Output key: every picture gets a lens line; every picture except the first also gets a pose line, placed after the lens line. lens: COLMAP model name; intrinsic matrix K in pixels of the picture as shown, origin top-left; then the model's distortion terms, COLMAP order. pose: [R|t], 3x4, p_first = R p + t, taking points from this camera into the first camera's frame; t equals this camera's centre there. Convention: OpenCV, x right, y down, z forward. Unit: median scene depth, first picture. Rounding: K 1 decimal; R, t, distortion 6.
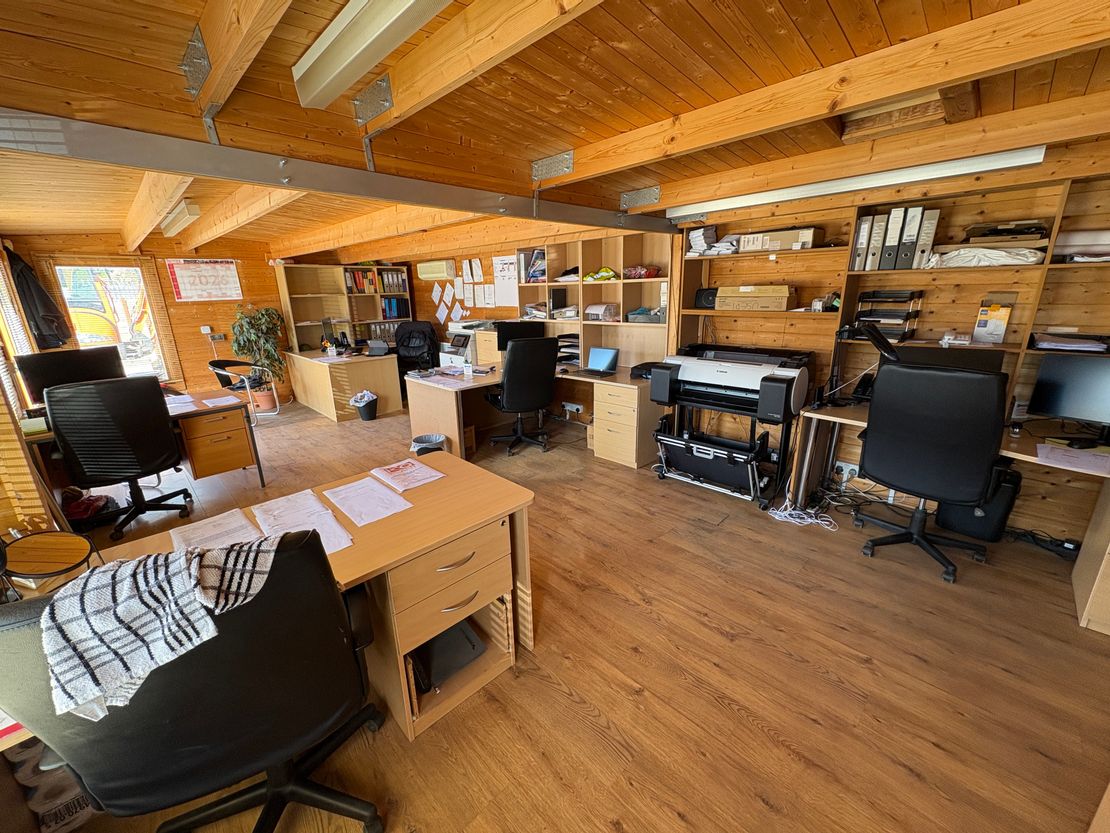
lens RADIAL K [[440.6, 0, 555.0], [0, 440.6, 416.5], [0, 0, 1]] dist [-0.001207, -0.000091]
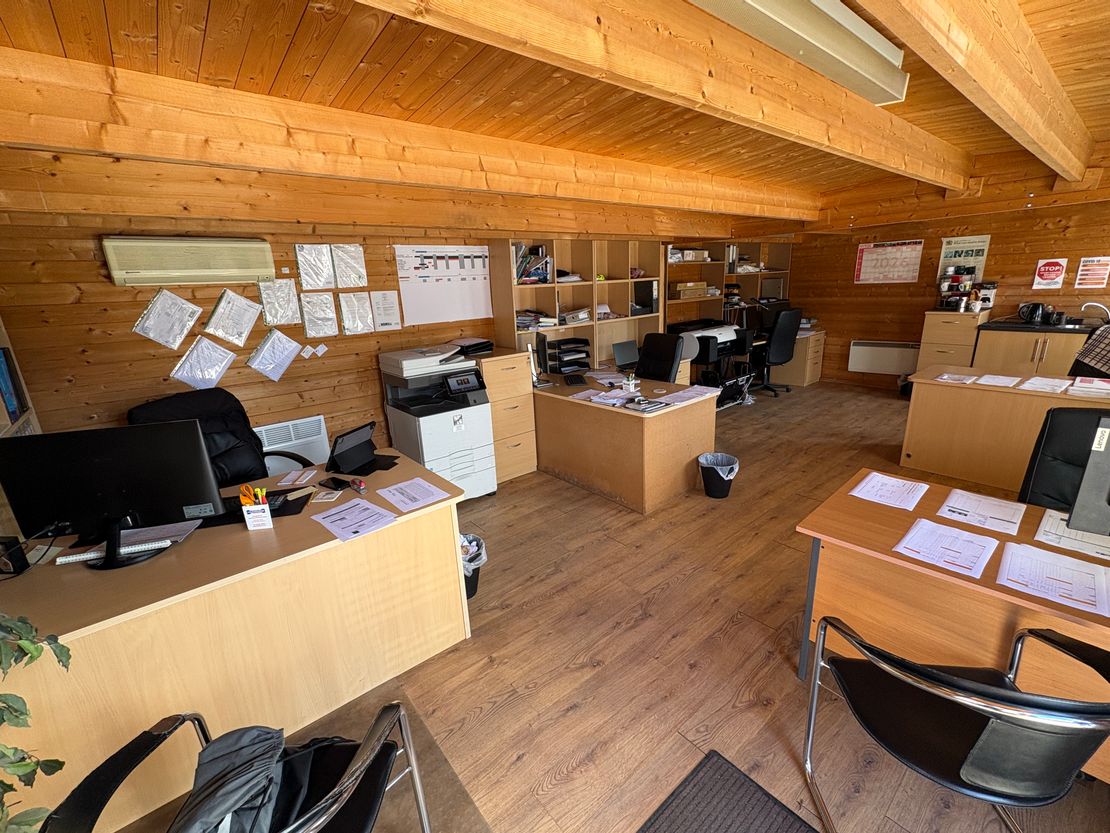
lens RADIAL K [[489.9, 0, 554.3], [0, 489.9, 414.1], [0, 0, 1]] dist [0.000015, -0.000243]
pose [[0.080017, -0.246259, 0.965895, -0.755866], [0.321301, 0.923655, 0.208872, -0.205769], [-0.943590, 0.293630, 0.153031, 0.713011]]
